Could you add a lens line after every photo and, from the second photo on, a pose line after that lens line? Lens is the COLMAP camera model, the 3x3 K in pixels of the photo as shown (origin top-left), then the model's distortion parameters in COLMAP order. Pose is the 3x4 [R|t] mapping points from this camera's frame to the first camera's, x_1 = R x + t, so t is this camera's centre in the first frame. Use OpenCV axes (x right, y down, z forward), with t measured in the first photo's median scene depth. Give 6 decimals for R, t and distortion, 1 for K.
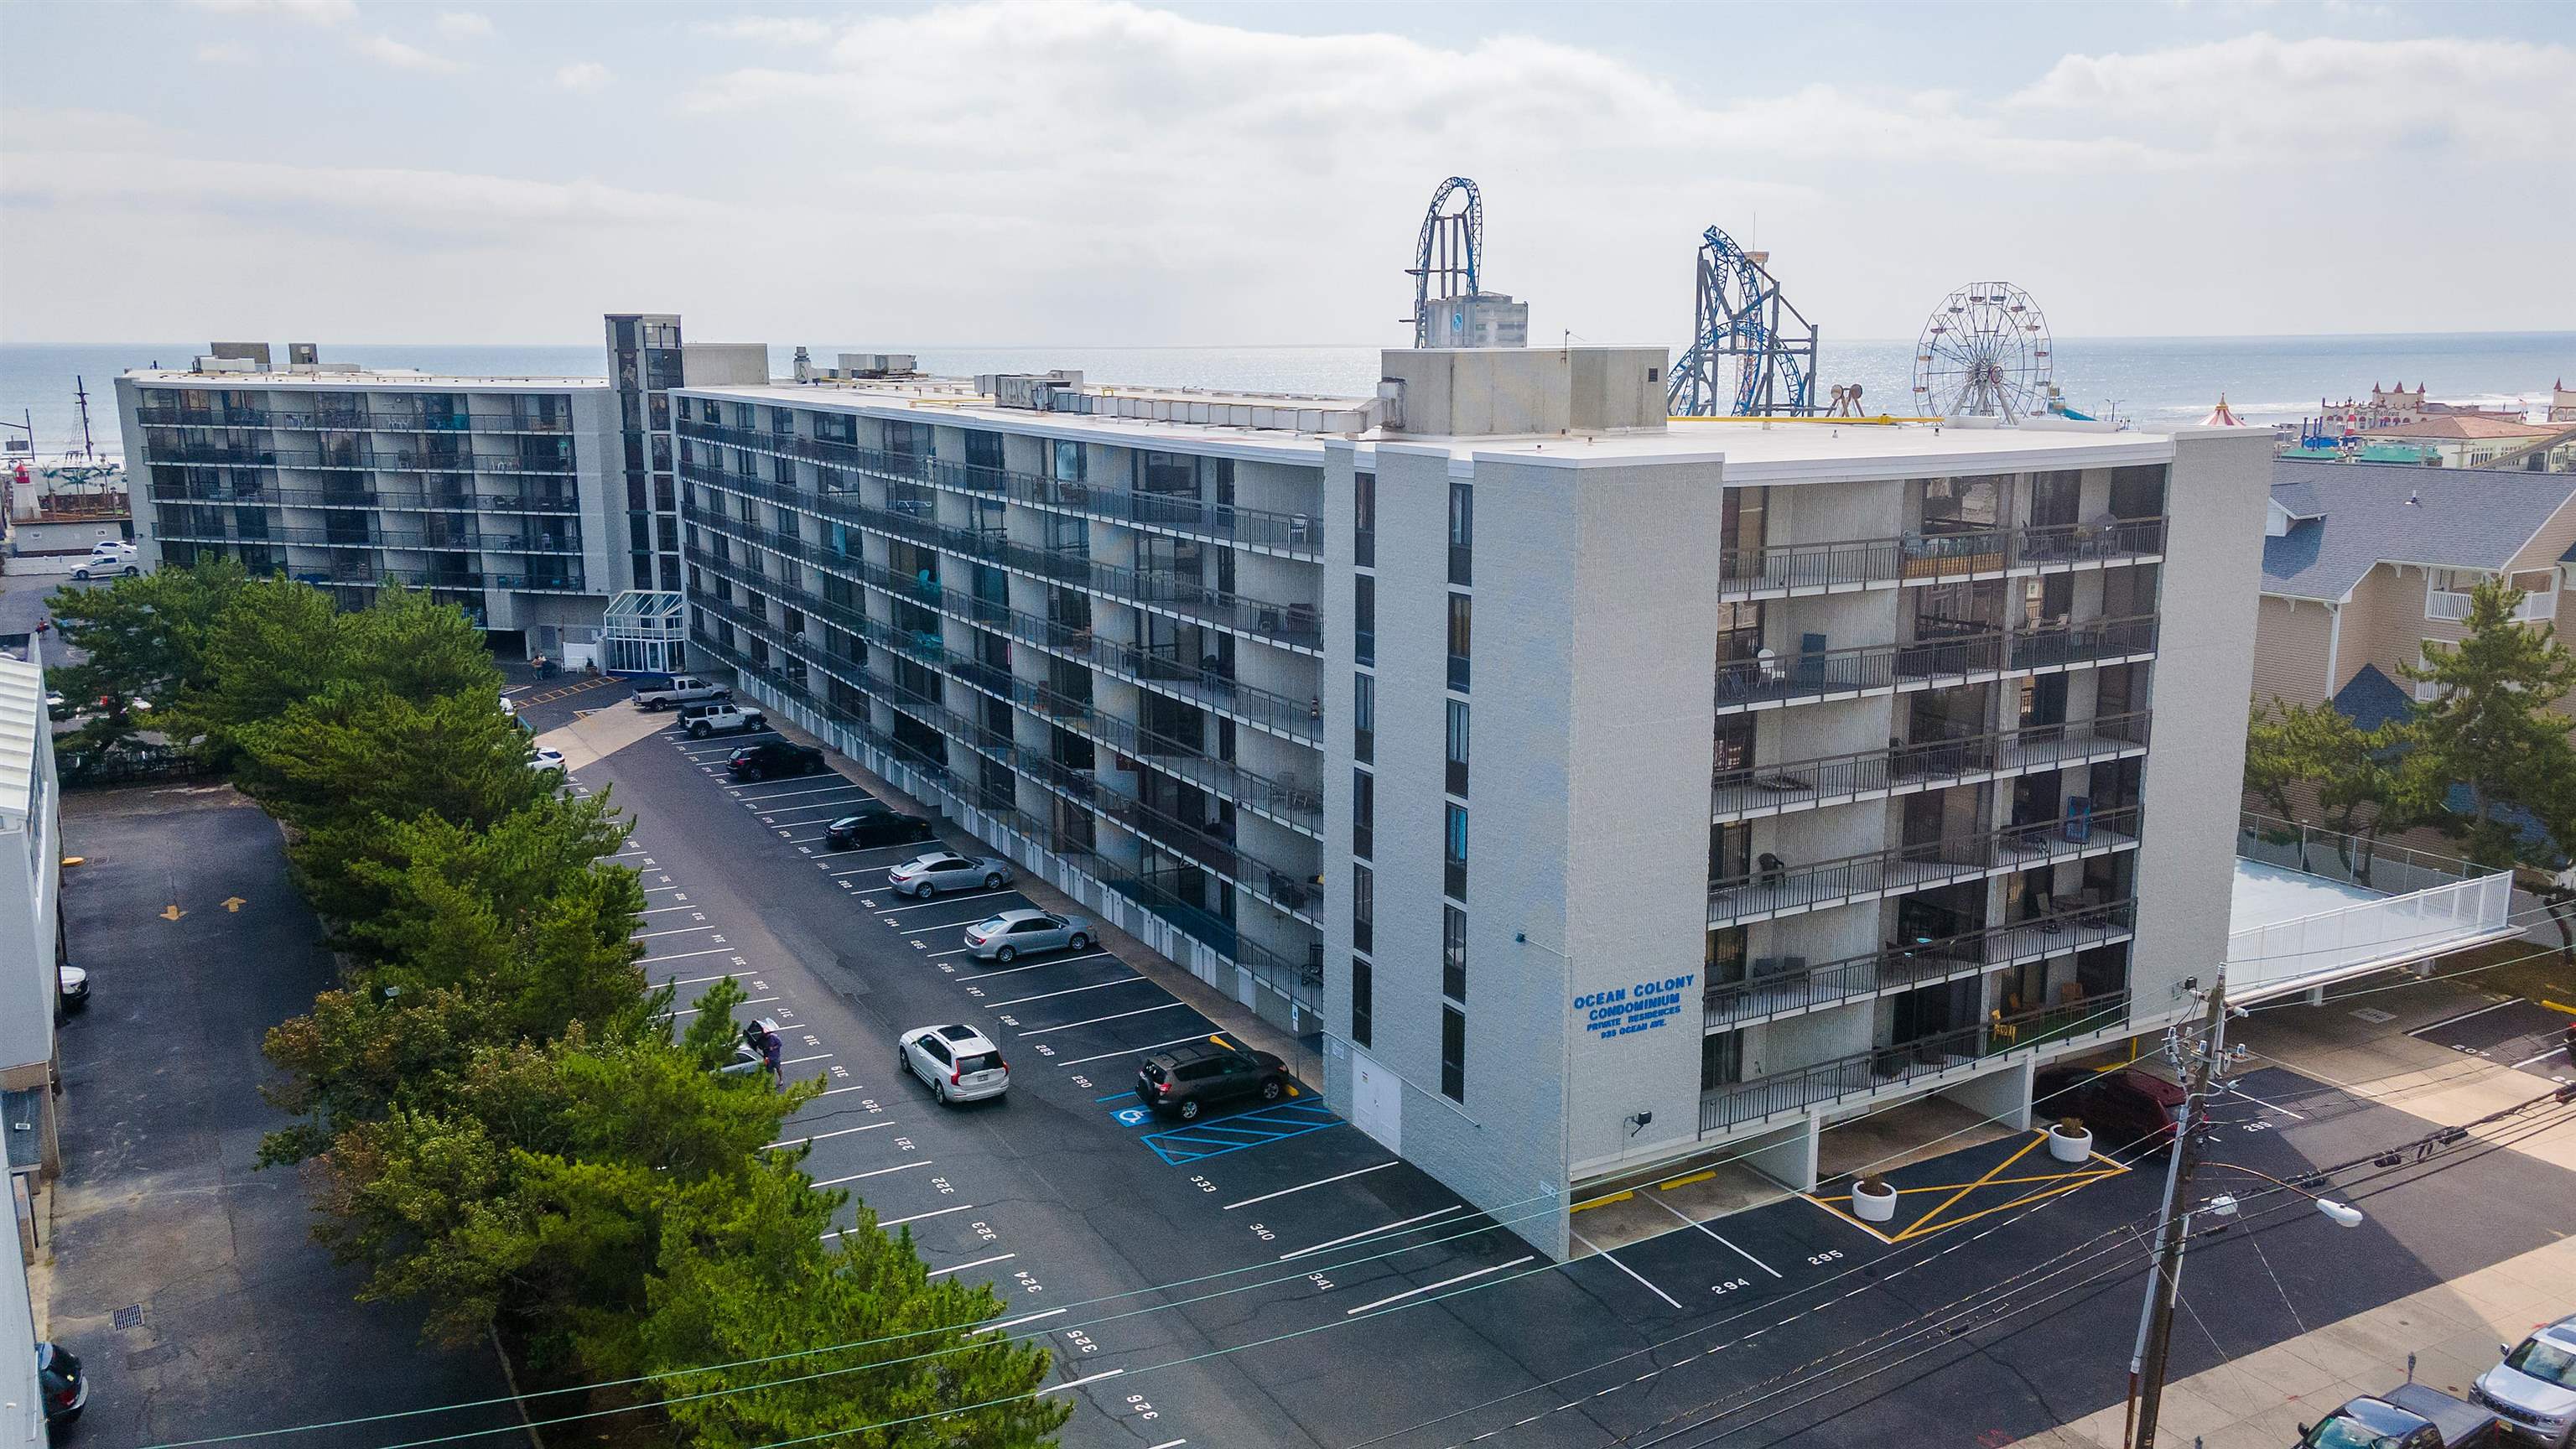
lens RADIAL K [[1963.8, 0, 1288.0], [0, 1963.8, 724.5], [0, 0, 1]] dist [0.005552, -0.002776]
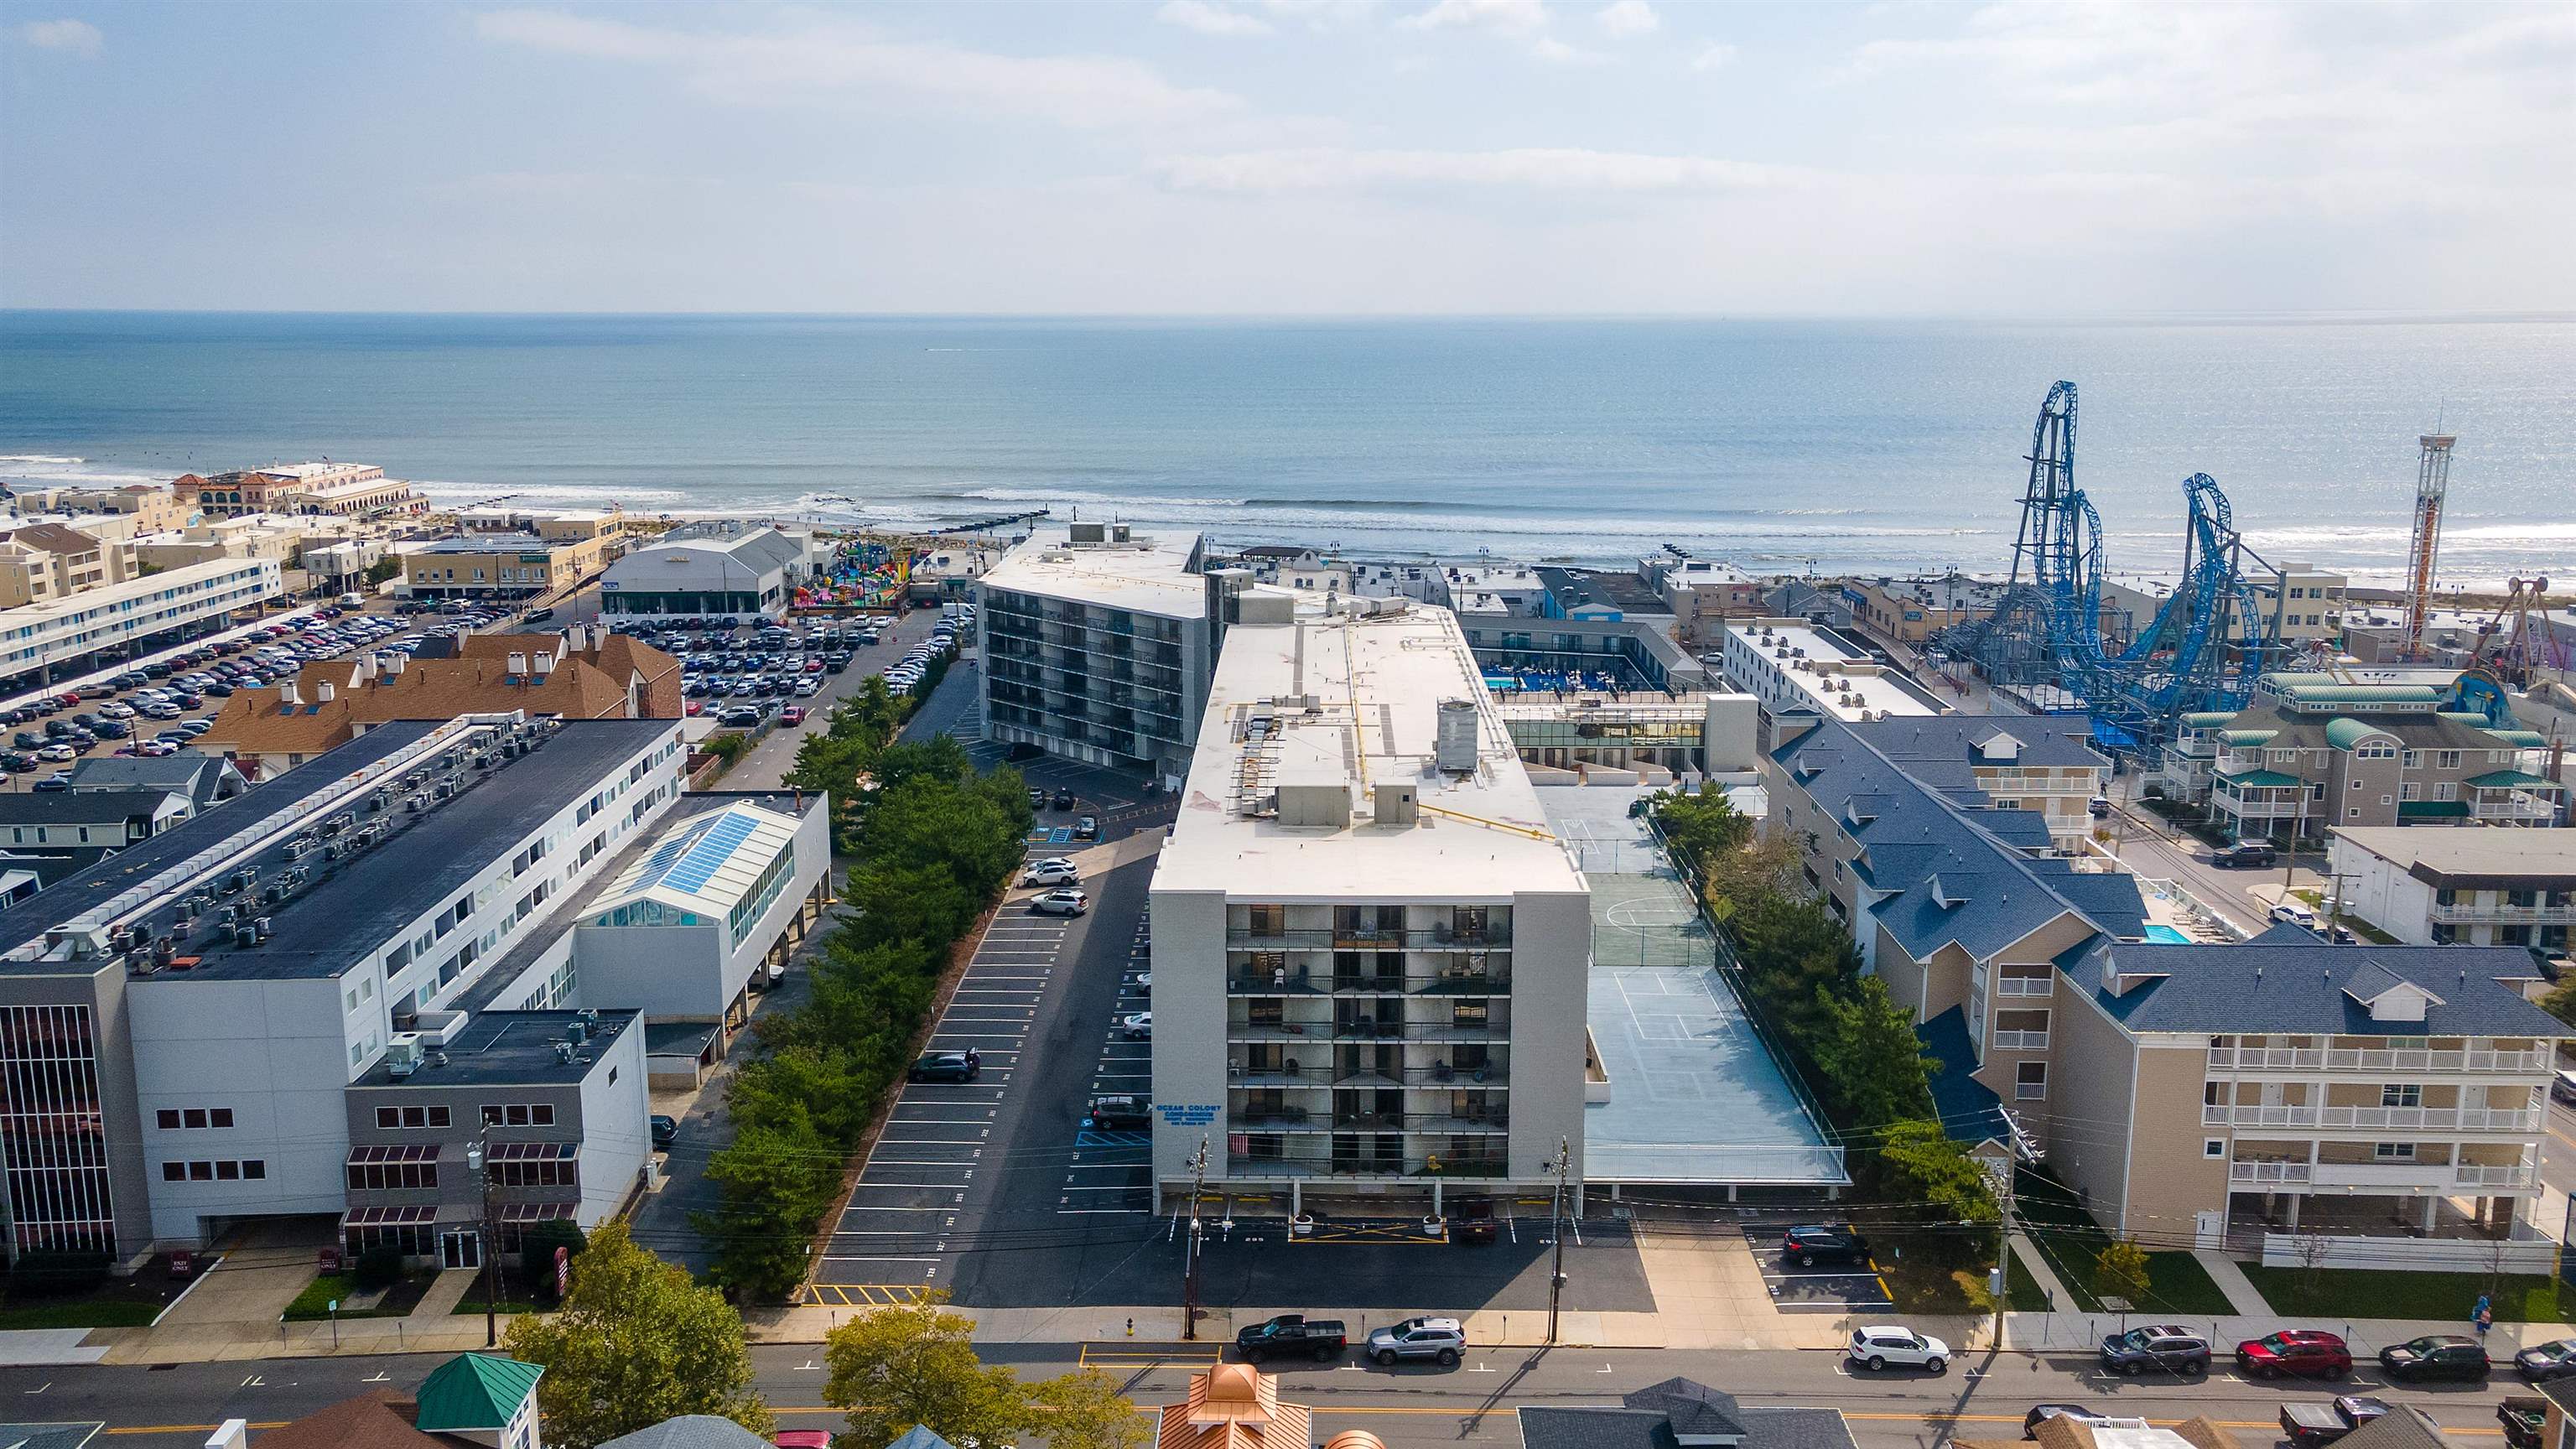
lens RADIAL K [[1963.8, 0, 1288.0], [0, 1963.8, 724.5], [0, 0, 1]] dist [0.005552, -0.002776]
pose [[0.871217, 0.106155, -0.479283, 1.266837], [-0.103057, 0.994133, 0.032855, -0.381577], [0.479959, 0.020769, 0.877045, -0.943236]]
